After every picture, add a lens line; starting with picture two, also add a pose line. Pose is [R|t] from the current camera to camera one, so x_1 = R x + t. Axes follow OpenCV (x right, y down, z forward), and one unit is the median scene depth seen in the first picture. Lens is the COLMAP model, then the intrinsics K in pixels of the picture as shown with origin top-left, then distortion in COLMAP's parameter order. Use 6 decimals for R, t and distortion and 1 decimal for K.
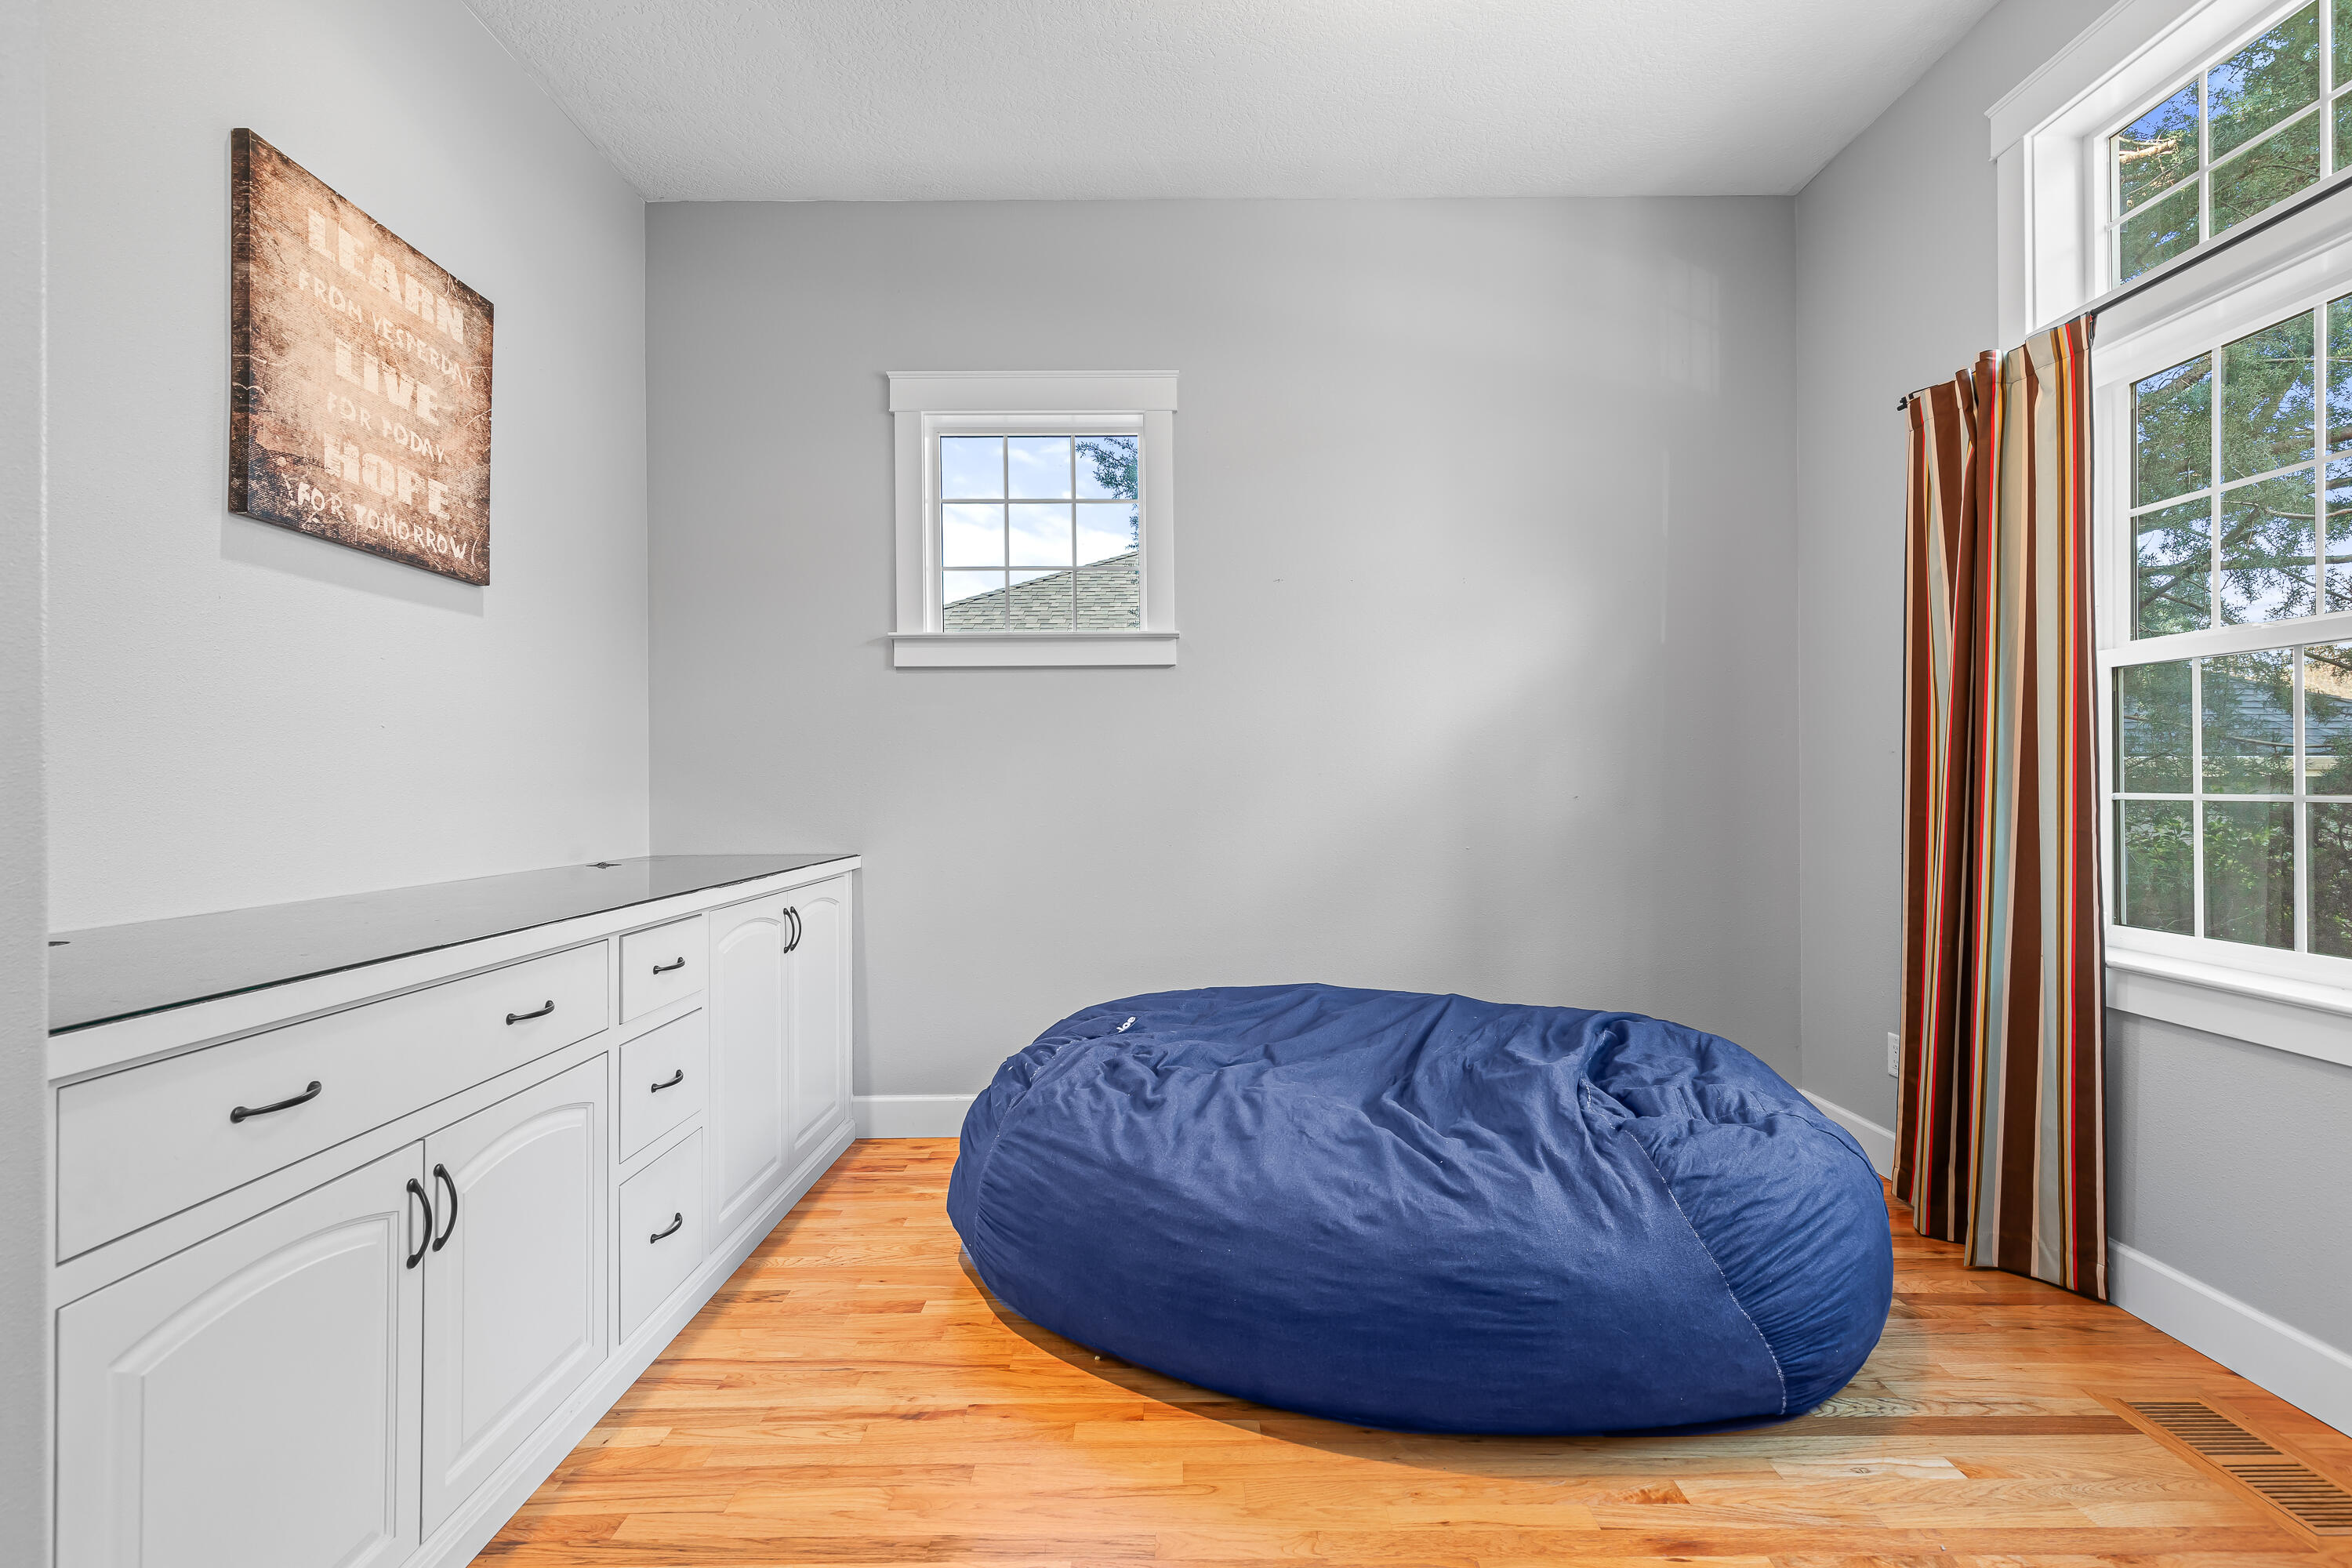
lens RADIAL K [[1085.4, 0, 1184.4], [0, 1085.4, 786.4], [0, 0, 1]] dist [0.008751, -0.001866]
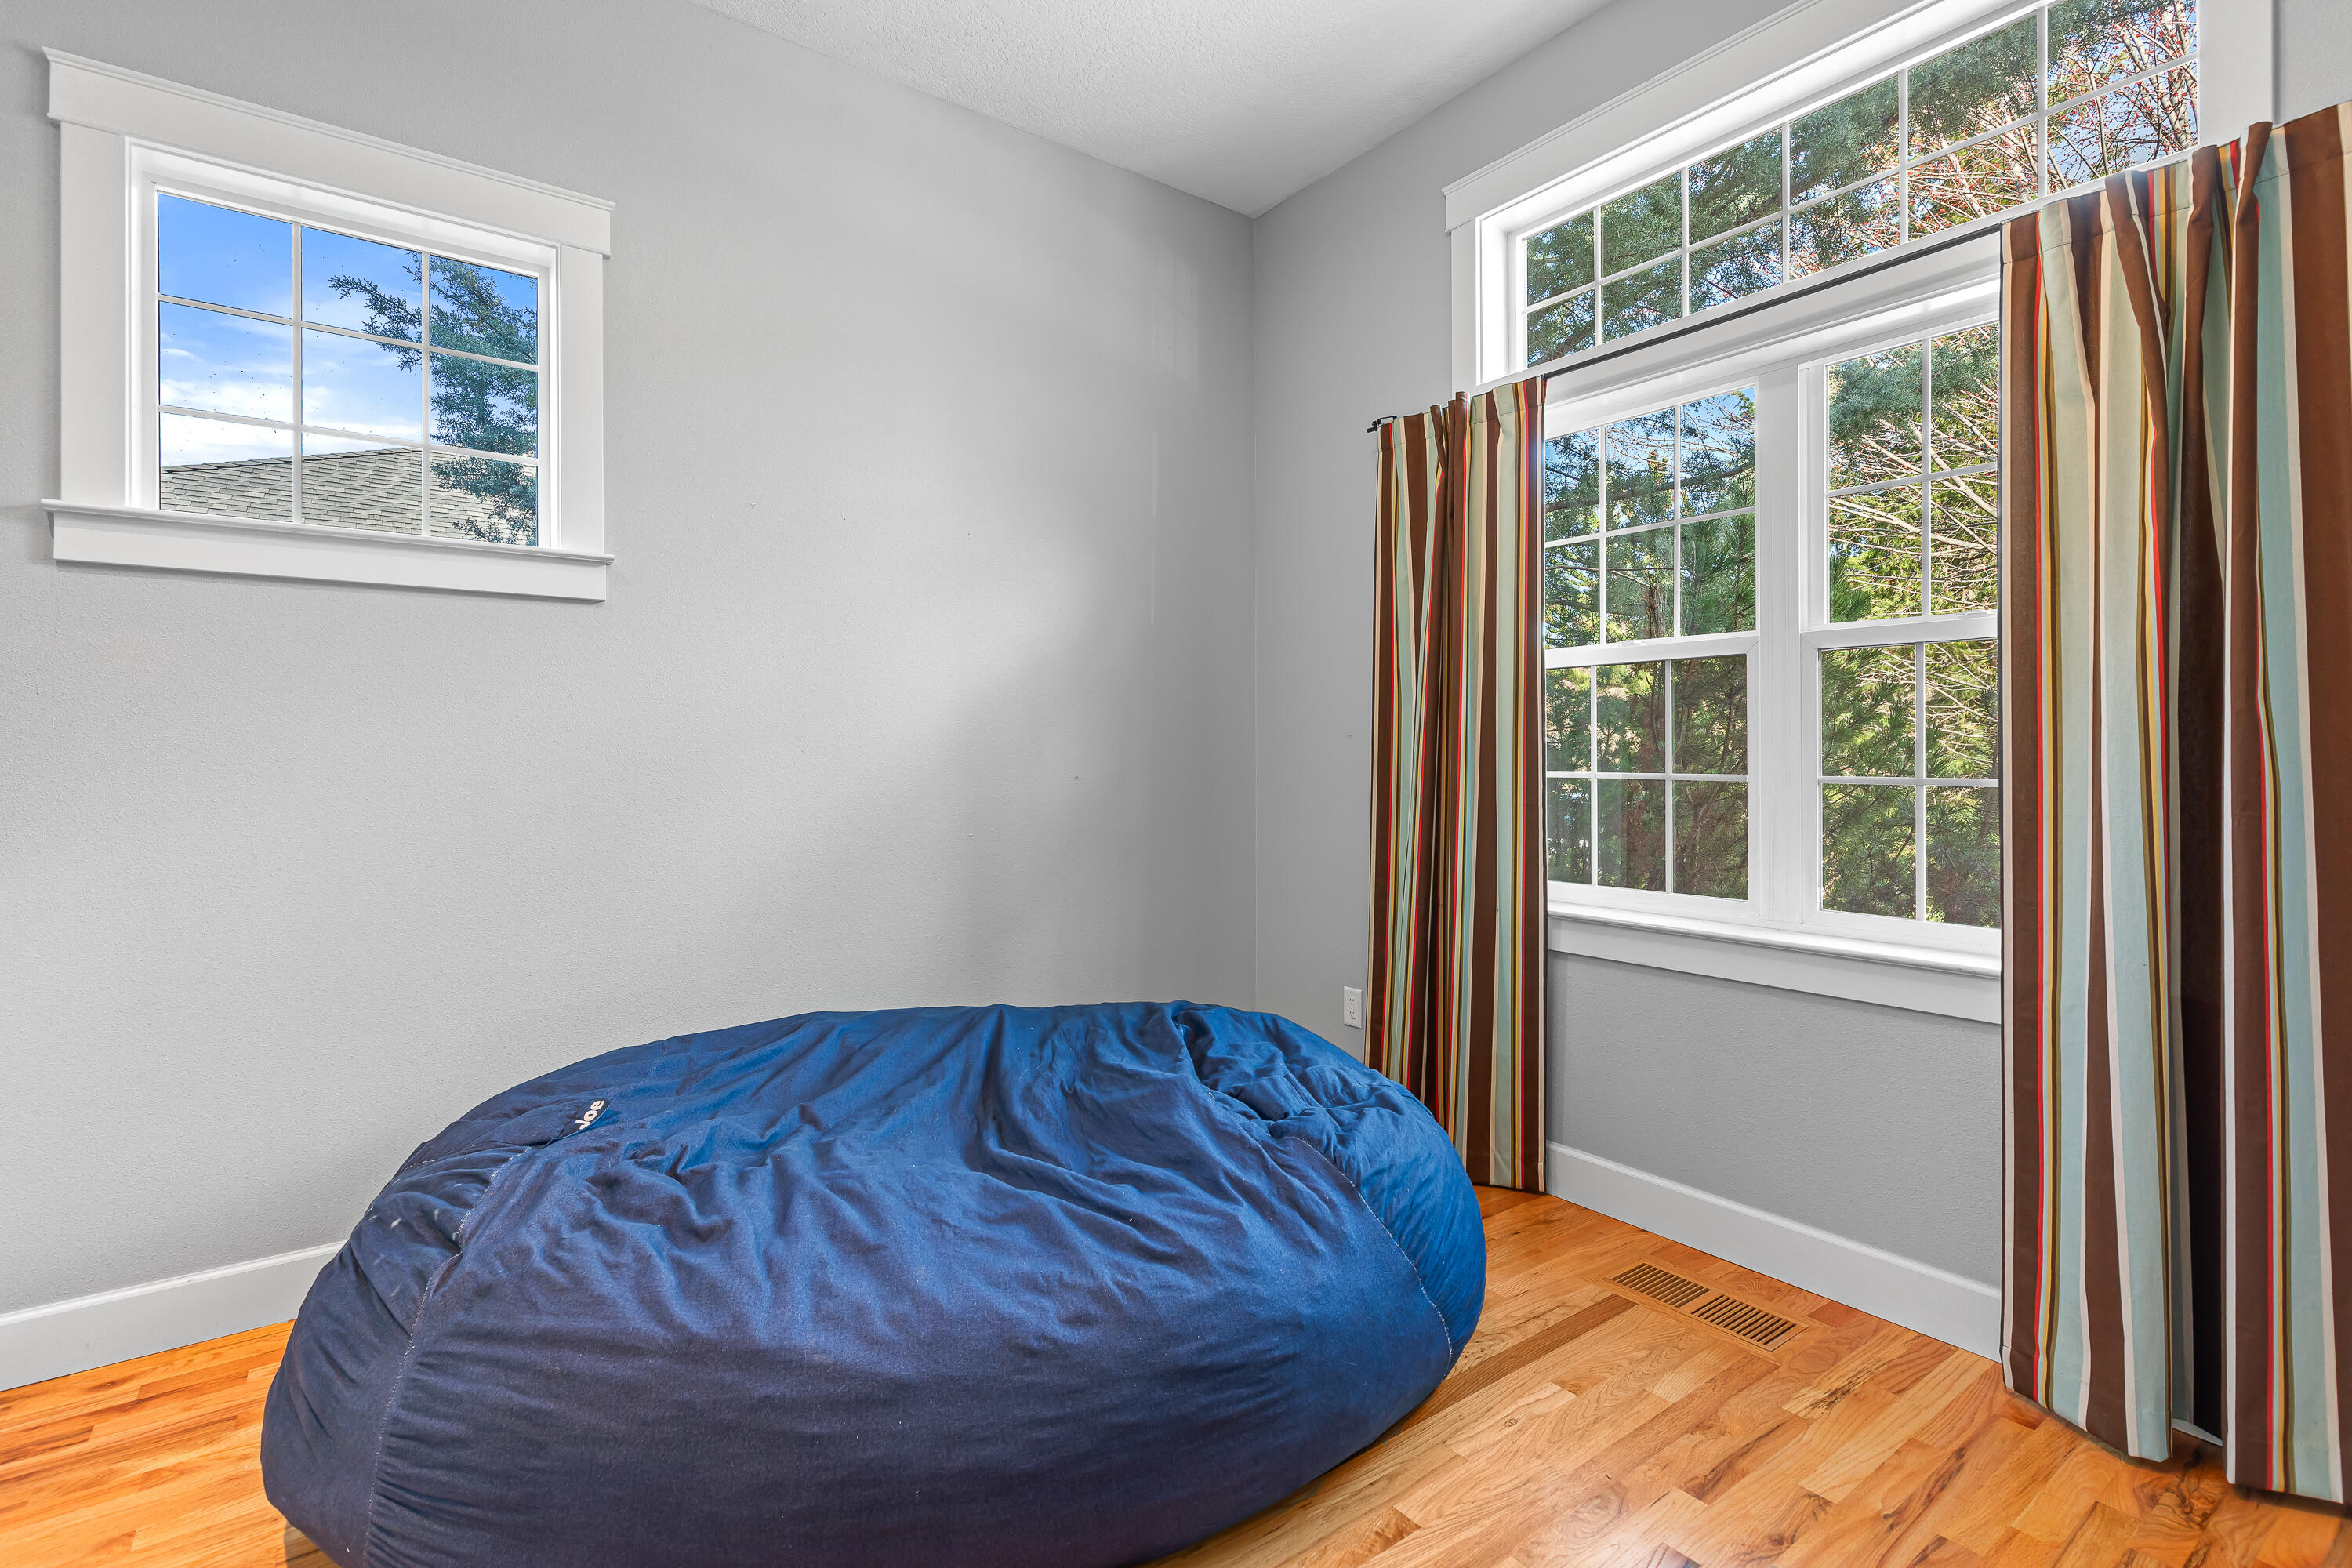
lens RADIAL K [[1085.4, 0, 1163.1], [0, 1085.4, 749.3], [0, 0, 1]] dist [0.008751, -0.001866]
pose [[0.800628, 0.008592, 0.599100, -0.219890], [-0.001356, 0.999921, -0.012527, -0.004247], [-0.599160, 0.009217, 0.800576, 0.281866]]
